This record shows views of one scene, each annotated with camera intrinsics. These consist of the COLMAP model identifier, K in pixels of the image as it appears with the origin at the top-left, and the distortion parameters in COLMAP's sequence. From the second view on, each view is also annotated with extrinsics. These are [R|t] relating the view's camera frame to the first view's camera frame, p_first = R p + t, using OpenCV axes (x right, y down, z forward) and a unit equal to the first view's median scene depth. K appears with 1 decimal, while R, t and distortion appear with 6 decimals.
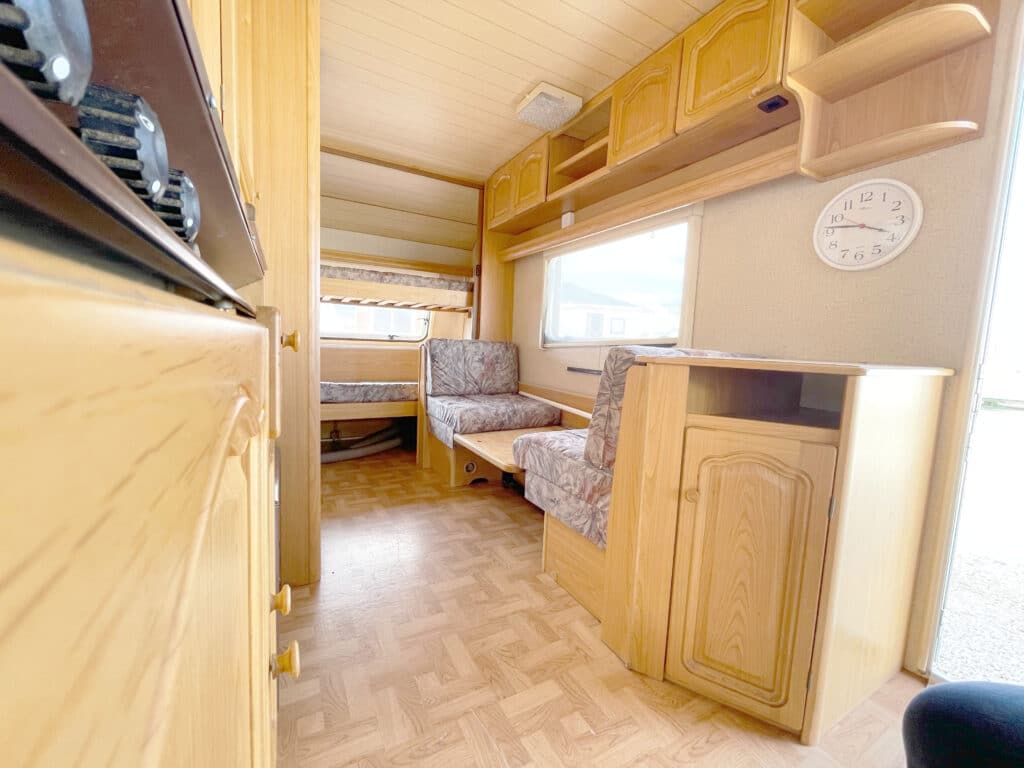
lens RADIAL K [[413.3, 0, 510.5], [0, 413.3, 382.5], [0, 0, 1]] dist [-0.002563, -0.000260]
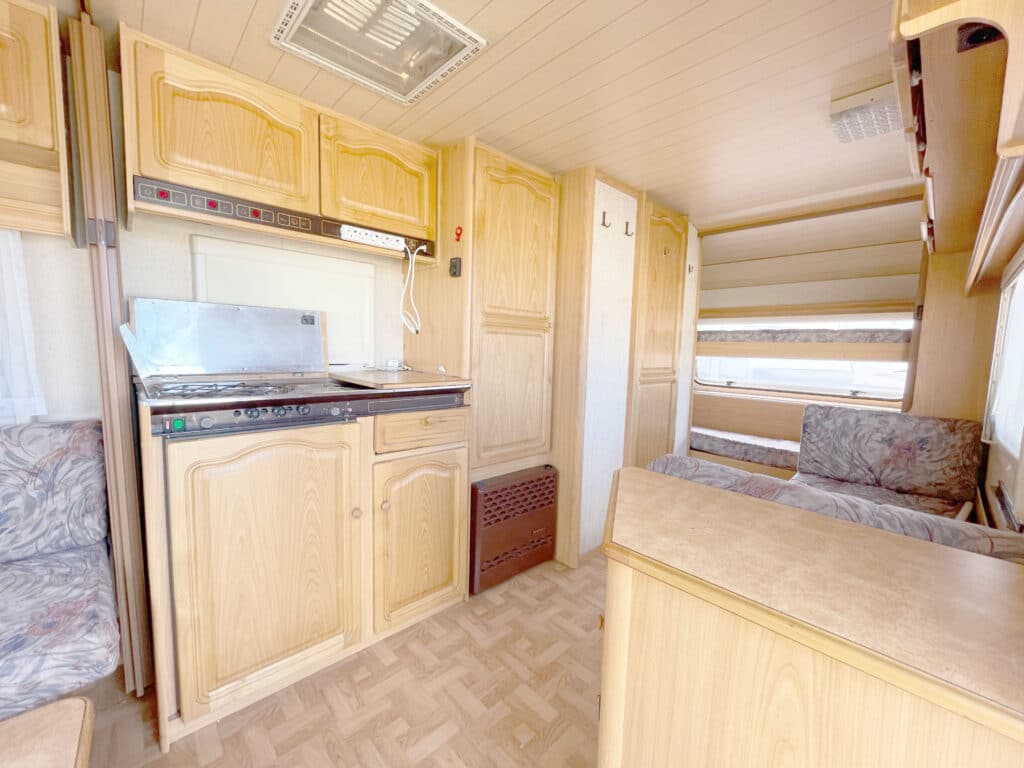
lens RADIAL K [[413.3, 0, 511.9], [0, 413.3, 385.6], [0, 0, 1]] dist [-0.002563, -0.000260]
pose [[0.253086, 0.055456, -0.965853, 0.464378], [-0.110554, 0.993474, 0.028073, -0.099849], [0.961106, 0.099674, 0.257565, 0.180551]]
